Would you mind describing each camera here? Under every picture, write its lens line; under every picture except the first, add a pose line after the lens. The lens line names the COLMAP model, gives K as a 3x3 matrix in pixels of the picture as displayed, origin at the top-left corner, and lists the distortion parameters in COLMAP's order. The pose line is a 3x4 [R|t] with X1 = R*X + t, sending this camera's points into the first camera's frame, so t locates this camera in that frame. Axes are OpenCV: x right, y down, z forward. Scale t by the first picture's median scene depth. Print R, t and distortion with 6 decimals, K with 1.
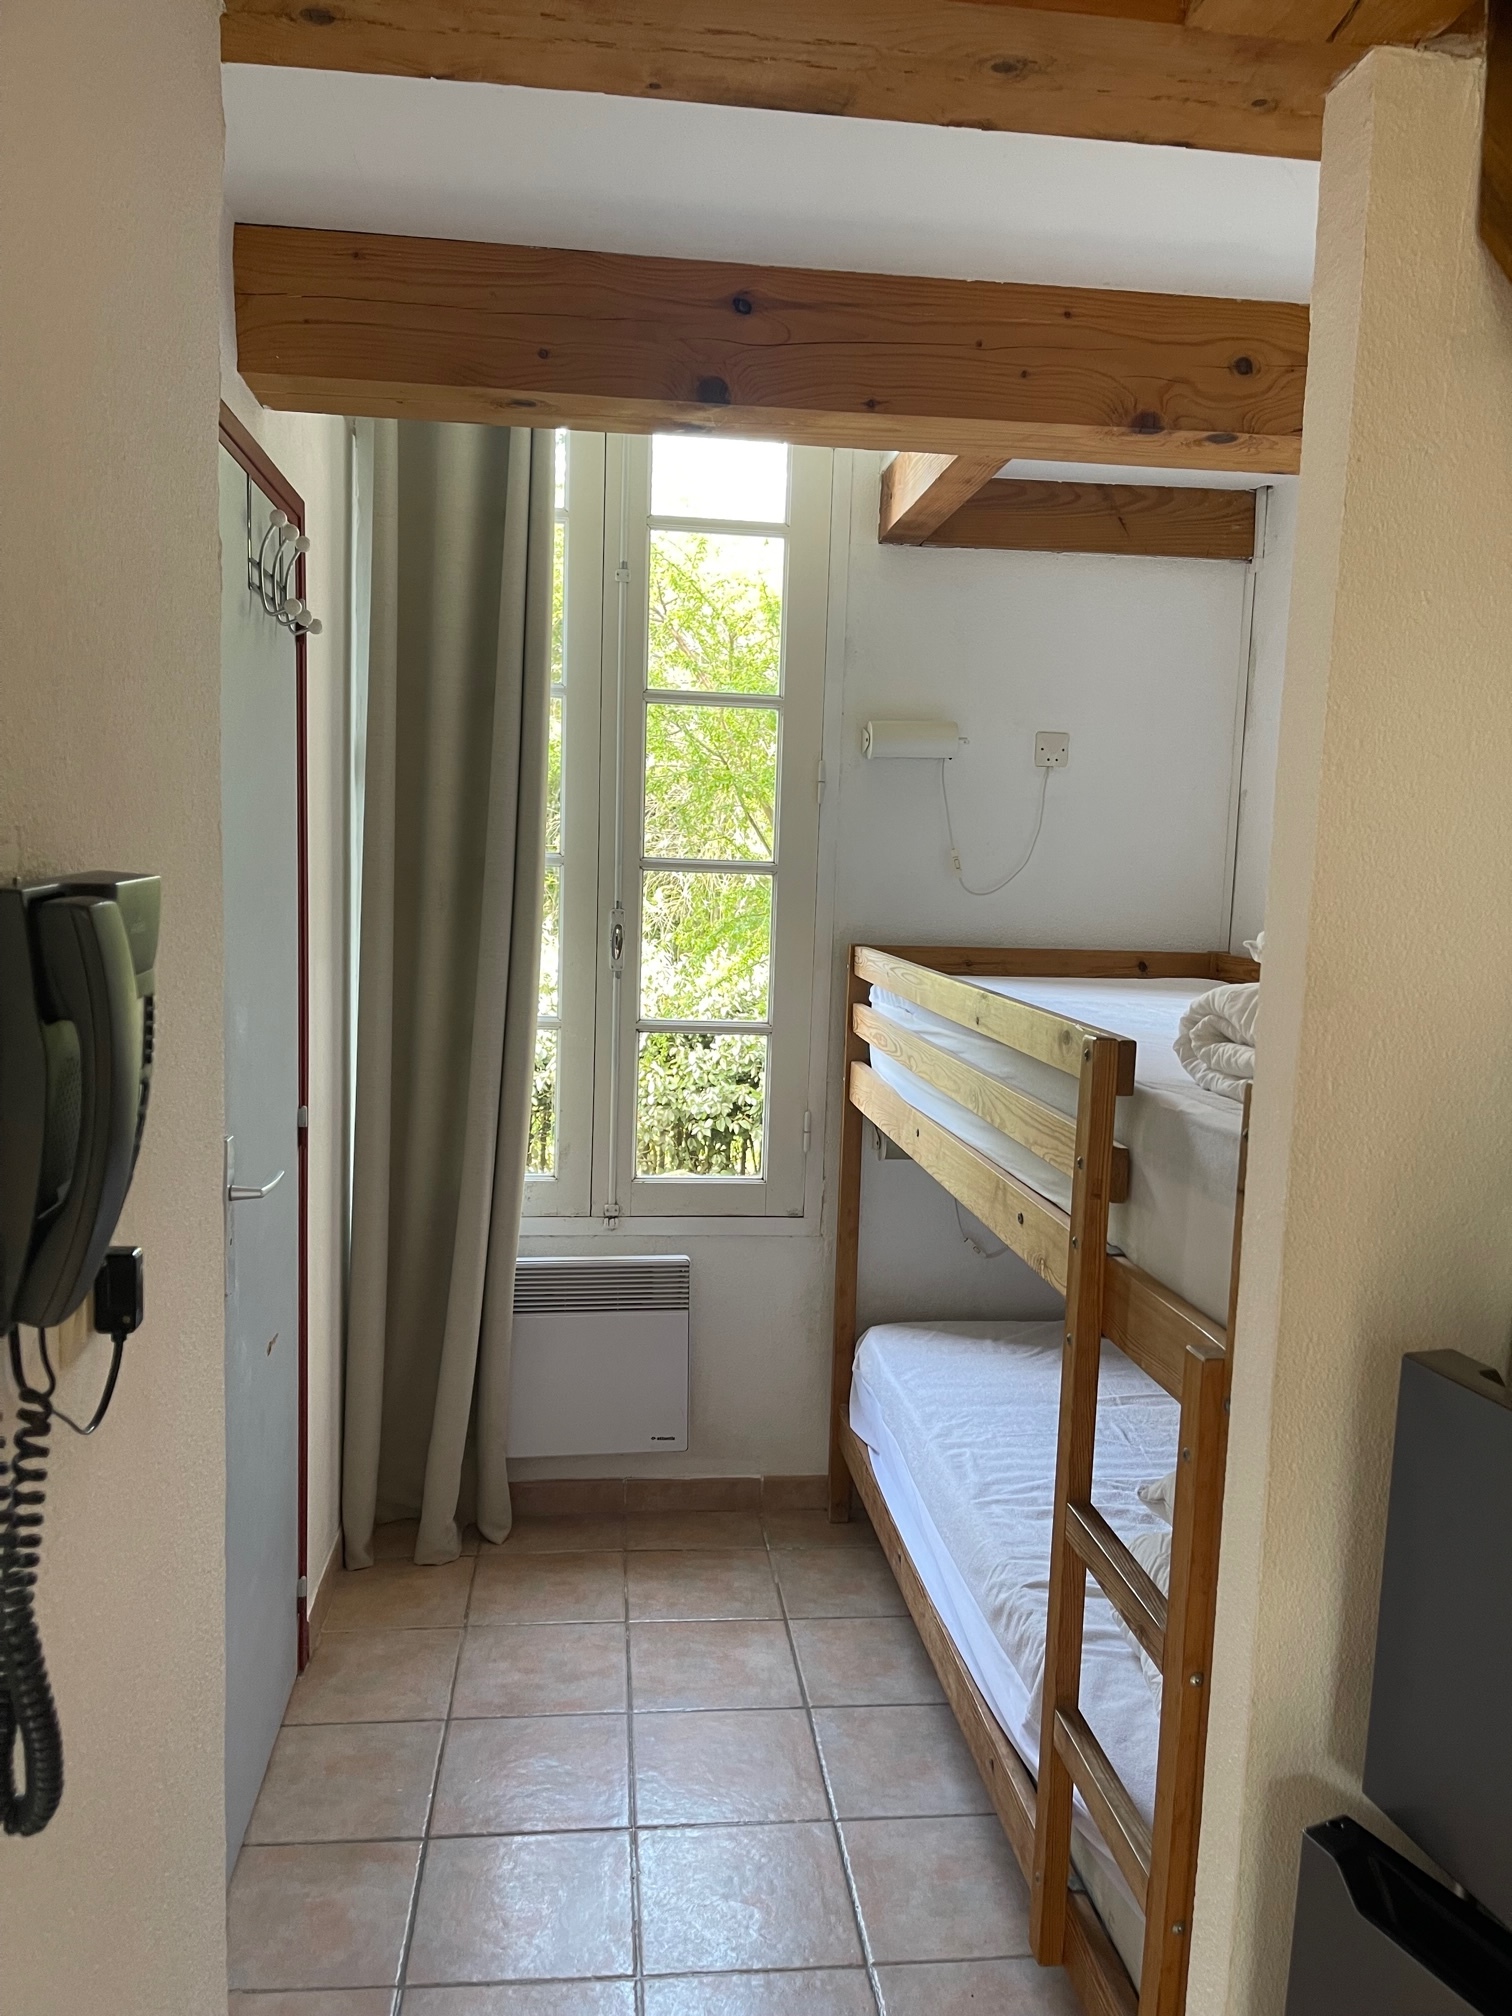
lens RADIAL K [[1520.5, 0, 754.9], [0, 1520.5, 1019.1], [0, 0, 1]] dist [0.070574, -0.093003]
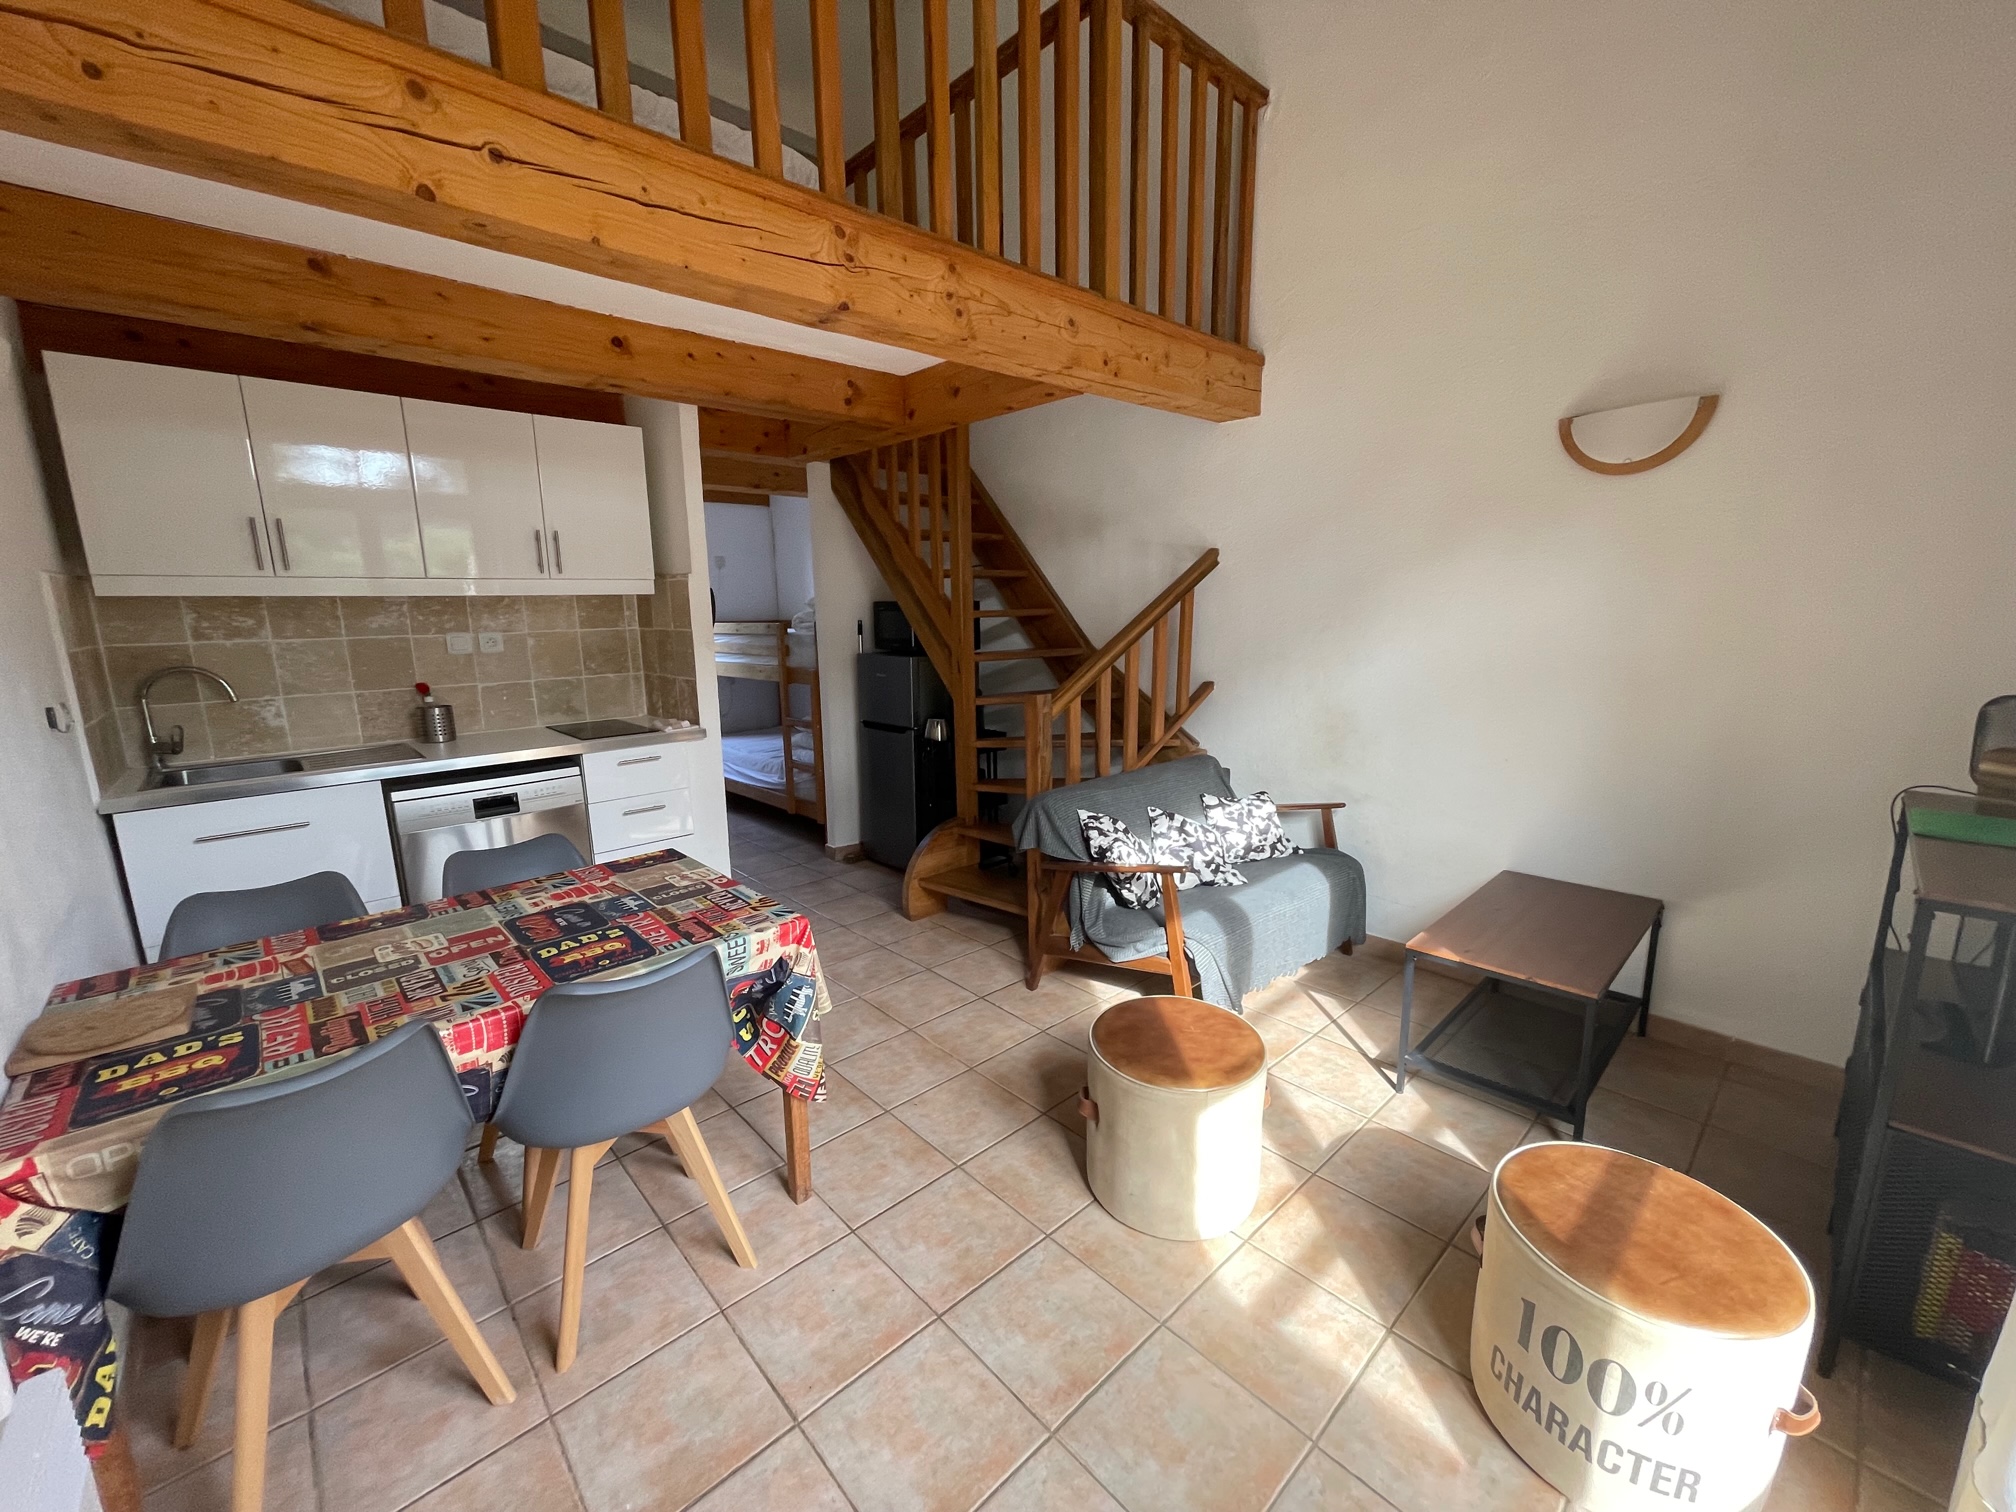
lens RADIAL K [[812.6, 0, 1001.7], [0, 812.6, 761.6], [0, 0, 1]] dist [-0.007033, 0.004235]
pose [[0.801554, -0.157843, 0.576713, -0.432738], [0.110401, 0.987012, 0.116698, 0.124621], [-0.587642, -0.029870, 0.808569, -0.868925]]
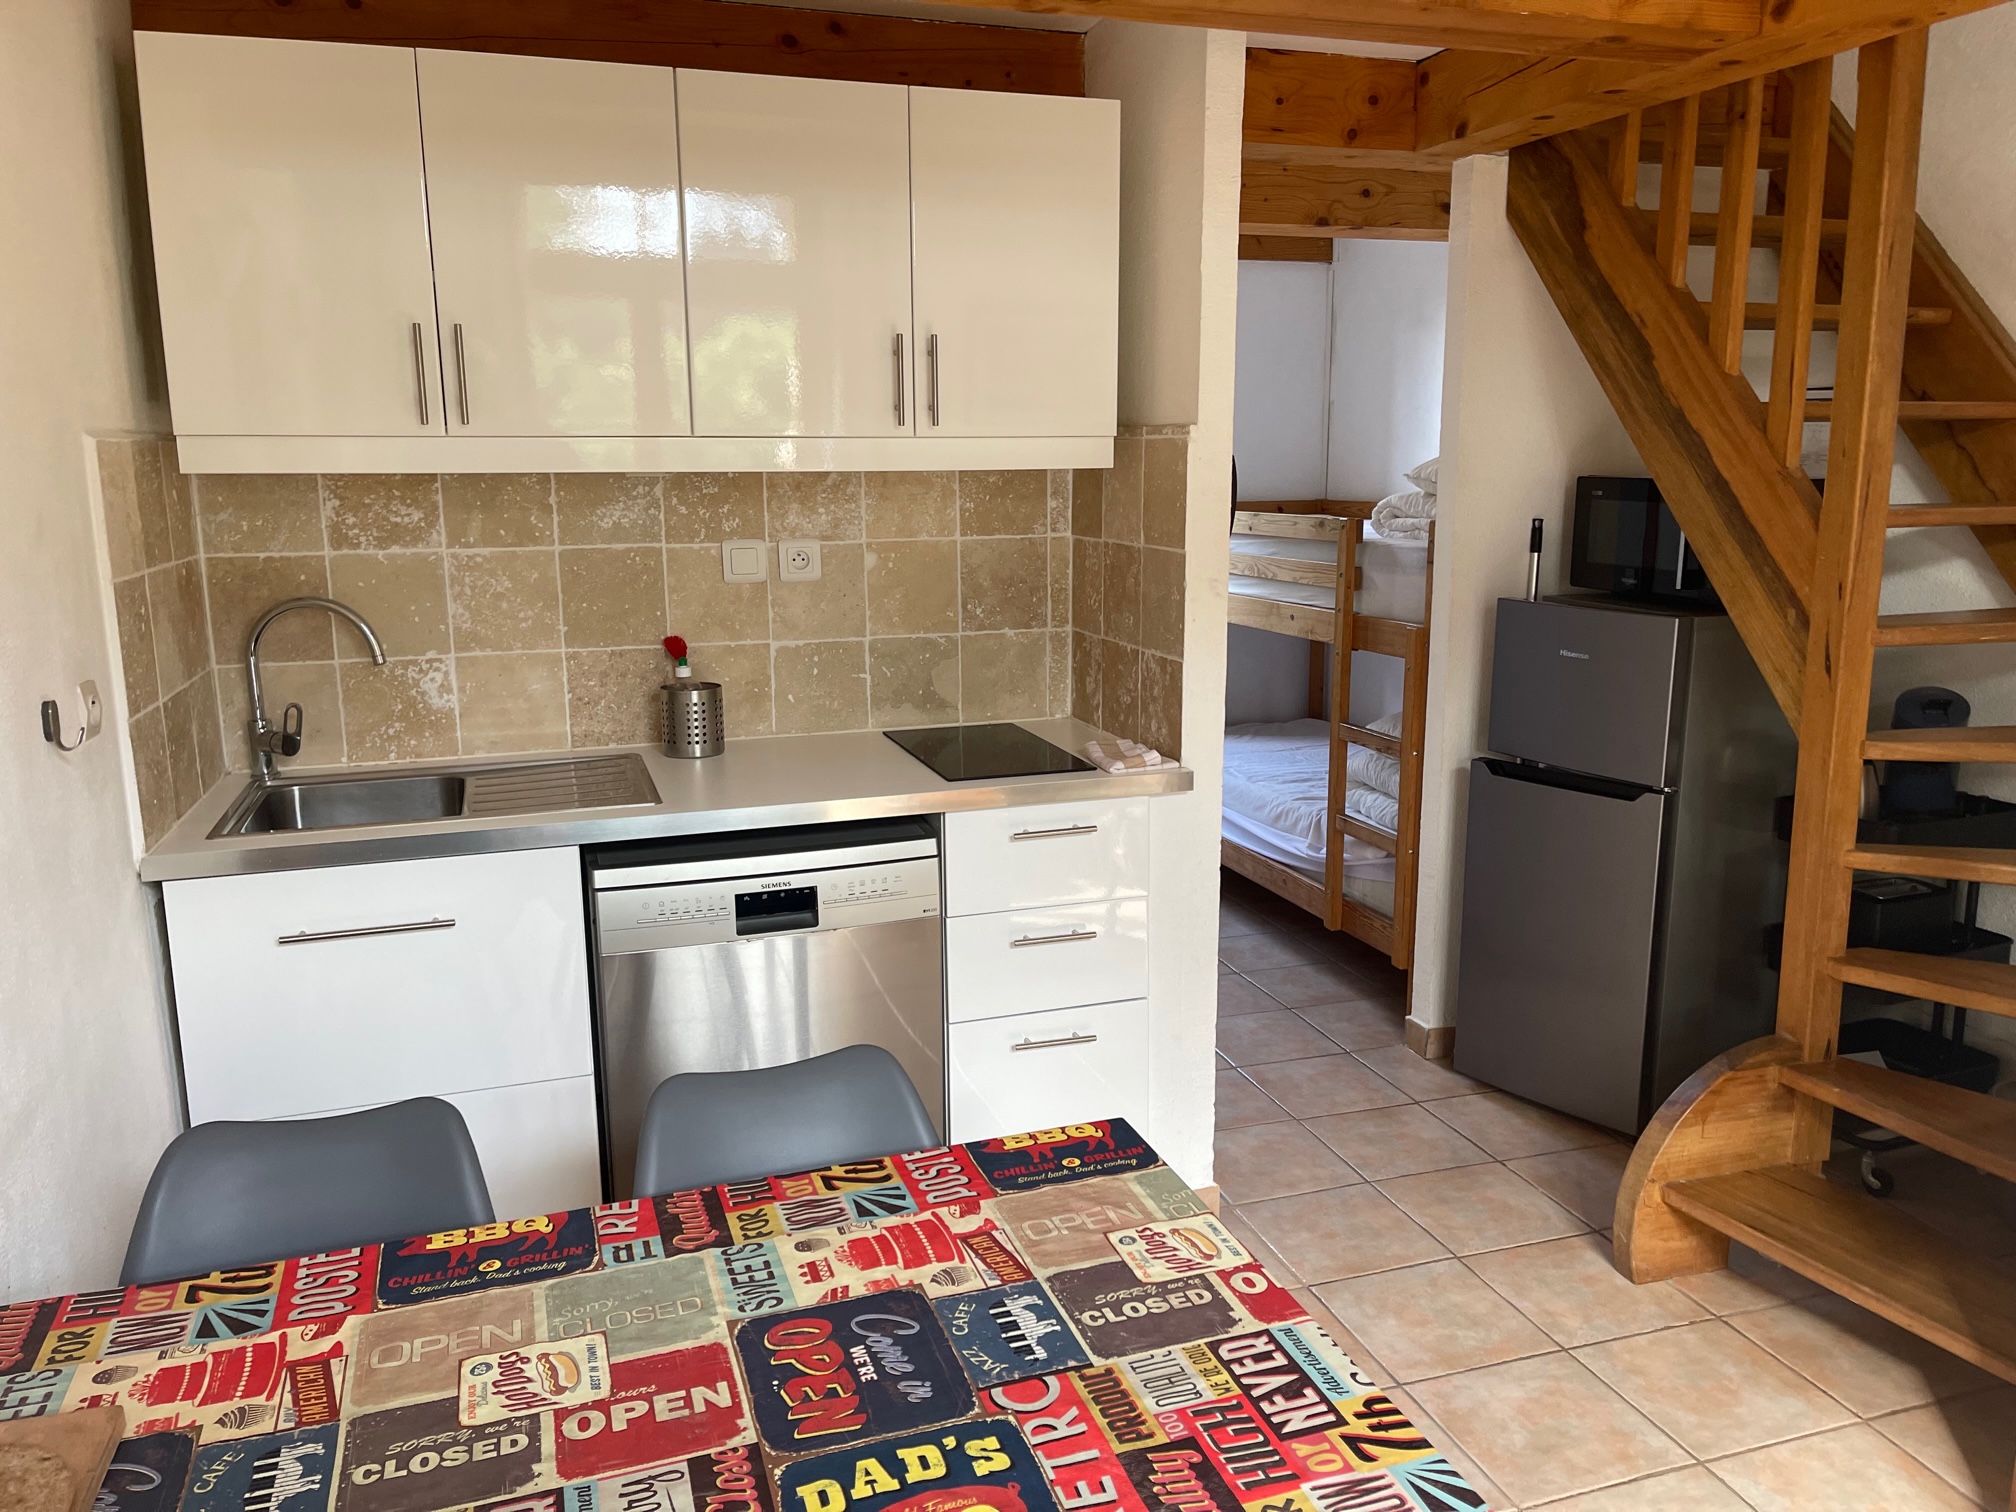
lens RADIAL K [[1520.5, 0, 1031.5], [0, 1520.5, 748.4], [0, 0, 1]] dist [0.070574, -0.093003]
pose [[0.976124, -0.078503, 0.202534, -0.397218], [0.062244, 0.994397, 0.085442, 0.069992], [-0.208107, -0.070795, 0.975541, -0.638386]]
